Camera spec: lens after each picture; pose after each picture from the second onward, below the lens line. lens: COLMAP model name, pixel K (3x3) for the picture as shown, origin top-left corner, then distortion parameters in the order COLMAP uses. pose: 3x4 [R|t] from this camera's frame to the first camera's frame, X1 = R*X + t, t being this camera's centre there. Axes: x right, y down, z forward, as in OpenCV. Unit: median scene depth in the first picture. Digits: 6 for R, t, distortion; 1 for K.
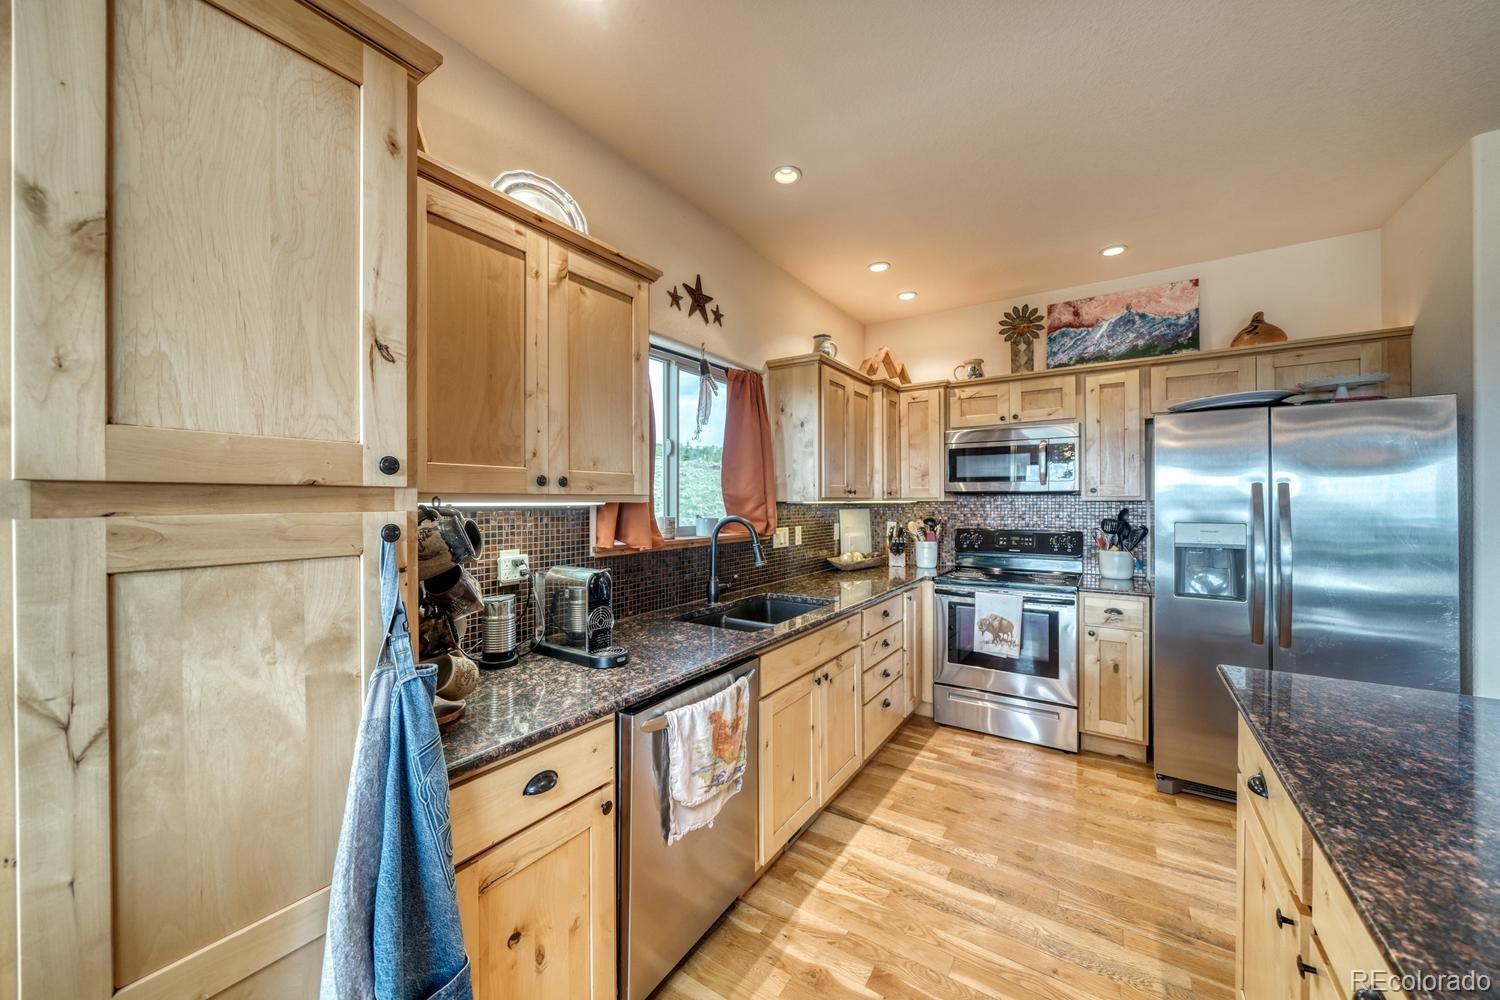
lens RADIAL K [[547.4, 0, 741.6], [0, 547.4, 503.3], [0, 0, 1]] dist [0.000450, 0.000094]
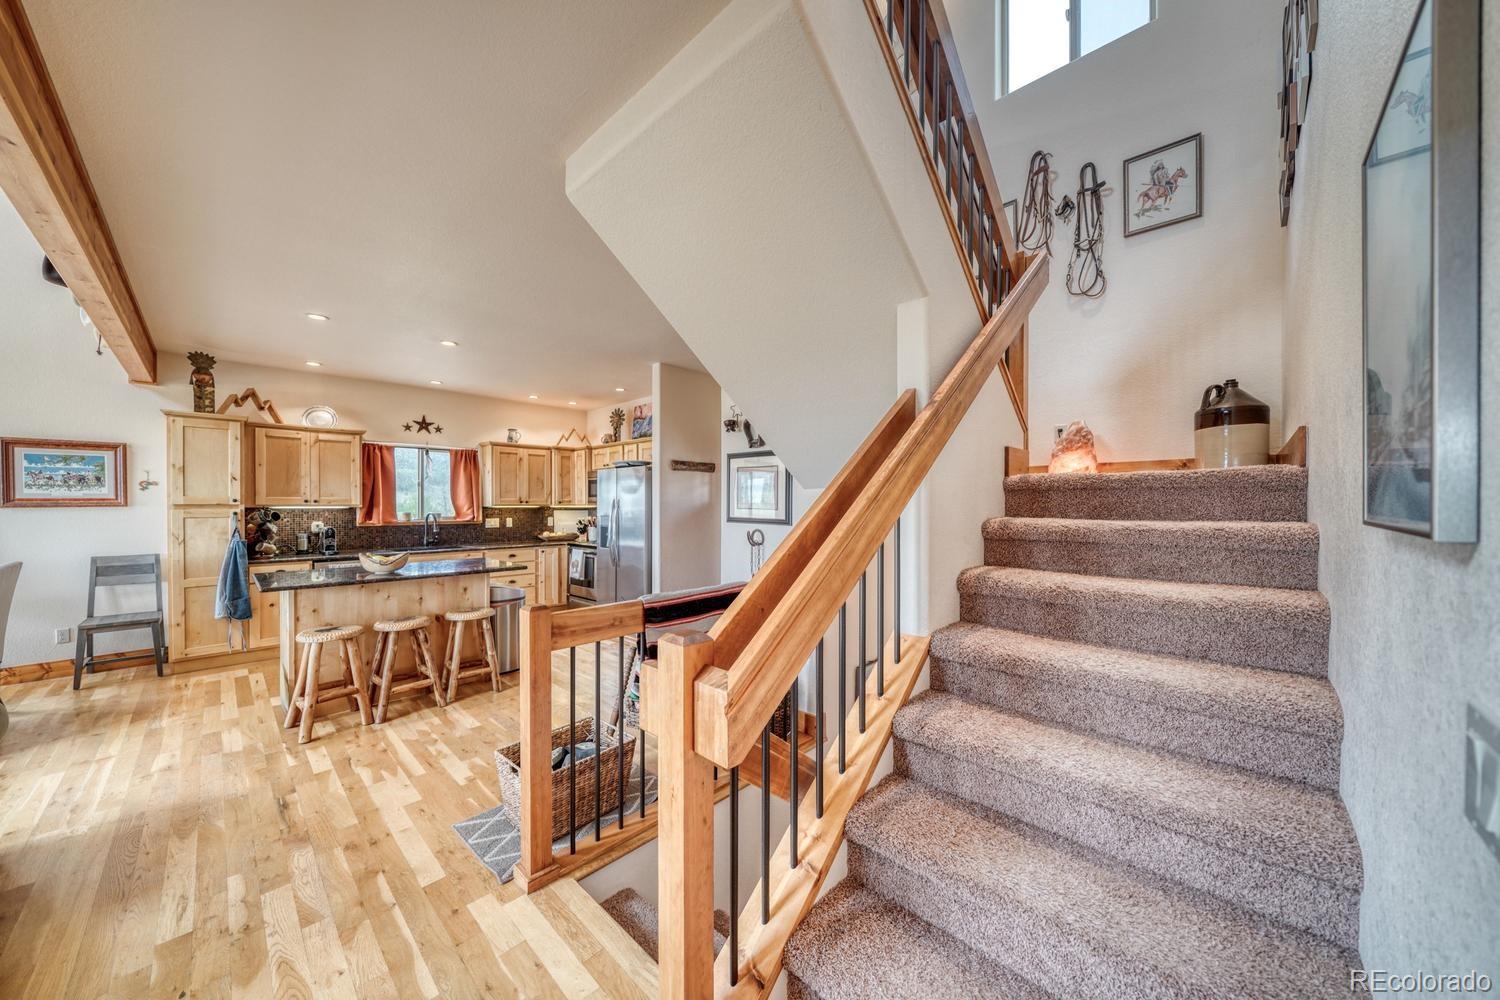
lens RADIAL K [[512.6, 0, 743.5], [0, 512.6, 509.1], [0, 0, 1]] dist [-0.006447, 0.000014]
pose [[0.986312, 0.002969, -0.164860, 1.800505], [-0.001904, 0.999976, 0.006621, -0.009766], [0.164876, -0.006216, 0.986295, -1.091277]]
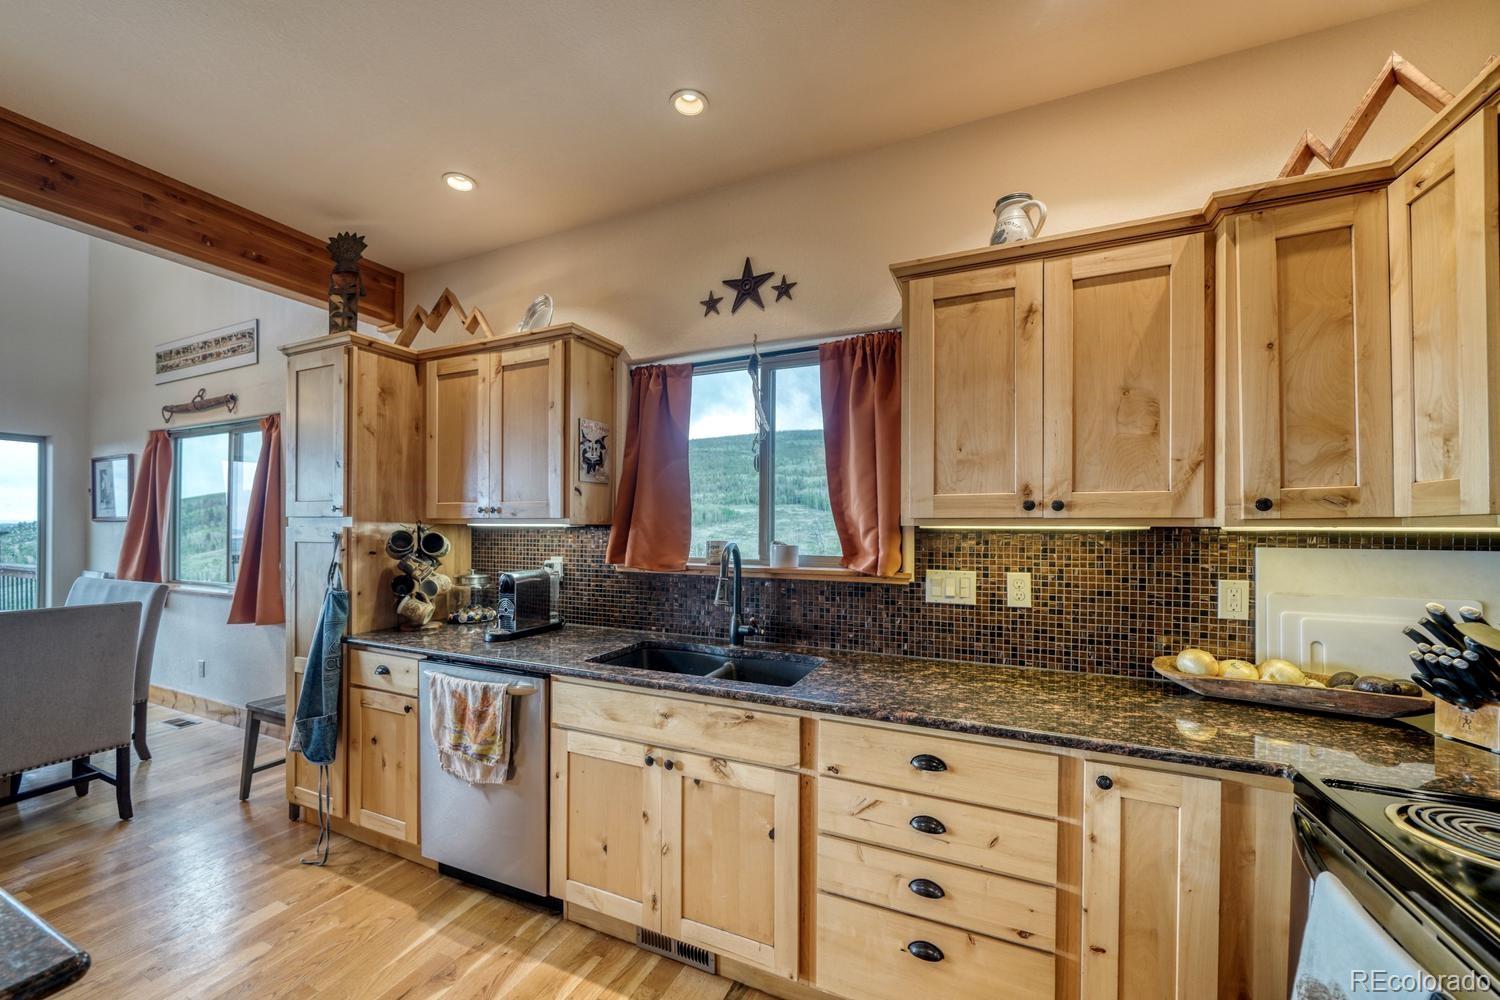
lens RADIAL K [[576.2, 0, 731.3], [0, 576.2, 529.8], [0, 0, 1]] dist [-0.000491, 0.000003]
pose [[0.162735, 0.004342, -0.986660, 0.831002], [-0.009244, 0.999953, 0.002876, 0.002580], [0.986626, 0.008653, 0.162768, 0.862614]]
